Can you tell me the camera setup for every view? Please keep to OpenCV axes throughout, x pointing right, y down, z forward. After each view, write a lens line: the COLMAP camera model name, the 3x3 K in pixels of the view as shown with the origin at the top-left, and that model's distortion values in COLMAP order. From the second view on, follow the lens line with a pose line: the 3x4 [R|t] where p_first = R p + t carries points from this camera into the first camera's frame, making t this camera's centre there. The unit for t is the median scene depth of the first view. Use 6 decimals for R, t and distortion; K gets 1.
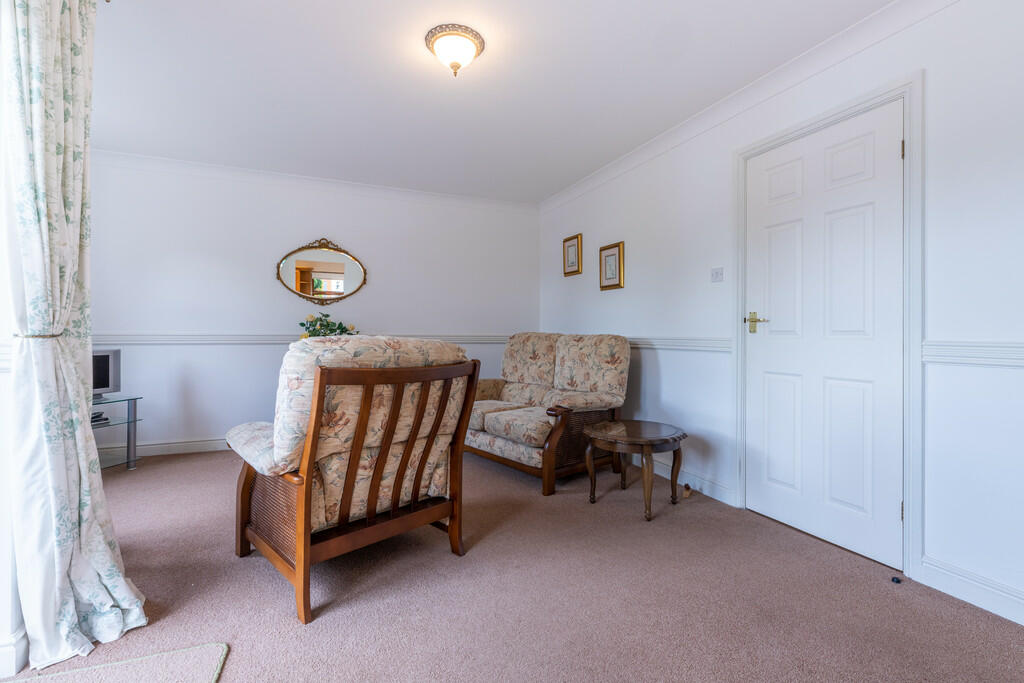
lens RADIAL K [[471.8, 0, 523.6], [0, 471.8, 328.4], [0, 0, 1]] dist [0.005277, 0.000302]
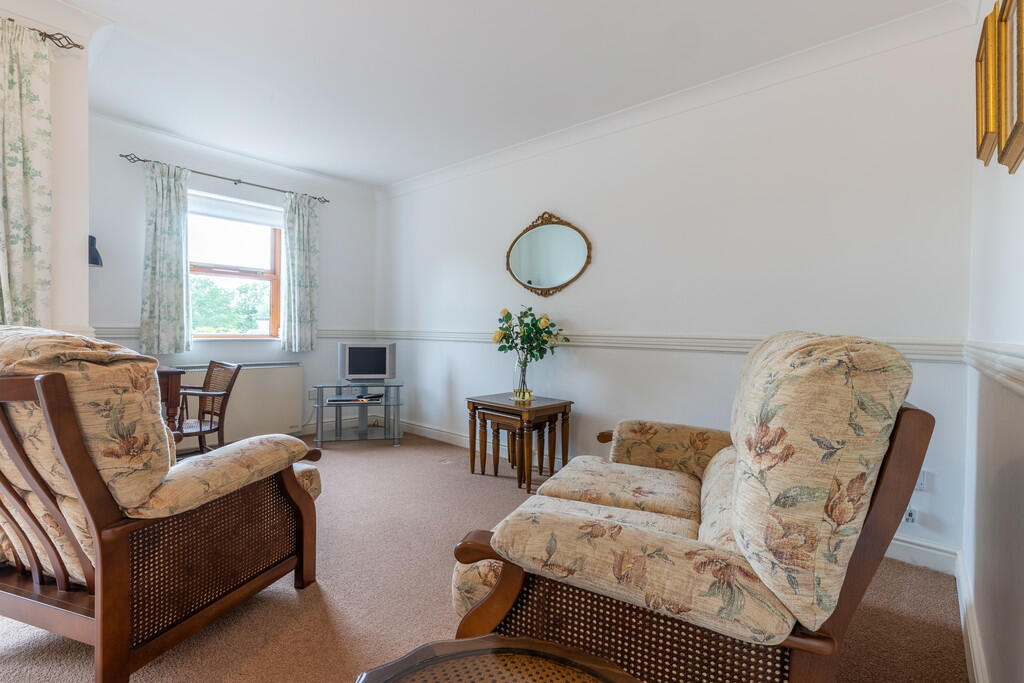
lens RADIAL K [[471.8, 0, 508.6], [0, 471.8, 338.2], [0, 0, 1]] dist [0.005277, 0.000302]
pose [[0.436808, 0.016990, -0.899394, 0.608274], [-0.006012, 0.999854, 0.015968, 0.021517], [0.899535, -0.001568, 0.436846, 1.352406]]
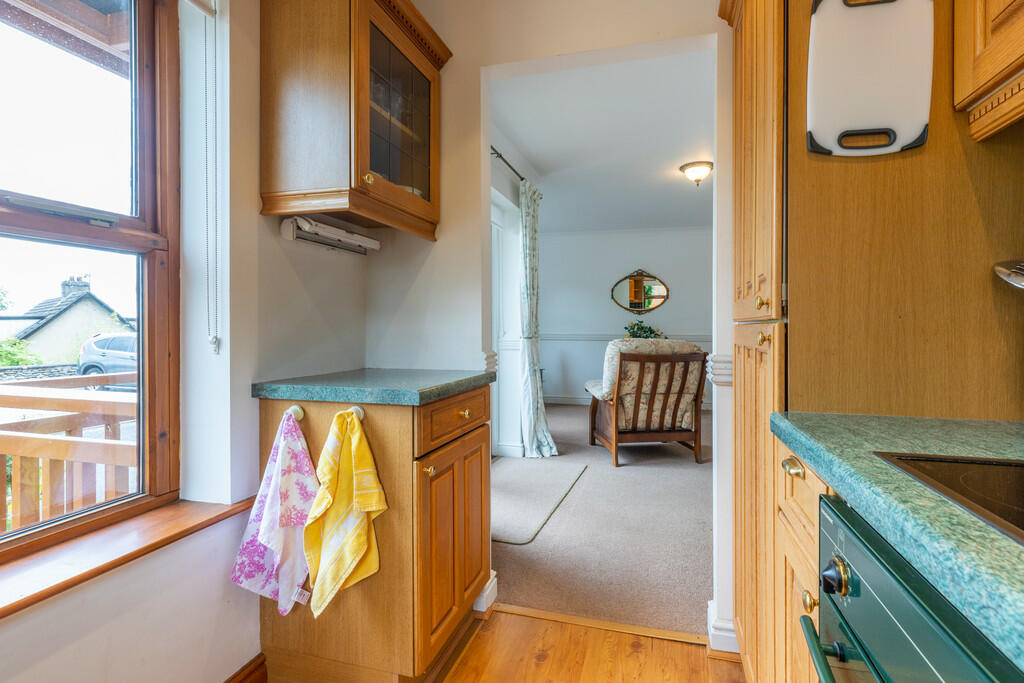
lens RADIAL K [[471.8, 0, 517.2], [0, 471.8, 333.1], [0, 0, 1]] dist [0.005277, 0.000302]
pose [[0.763280, 0.002761, -0.646061, 0.541500], [0.010094, 0.999818, 0.016198, -0.043477], [0.645988, -0.018886, 0.763114, -0.862056]]
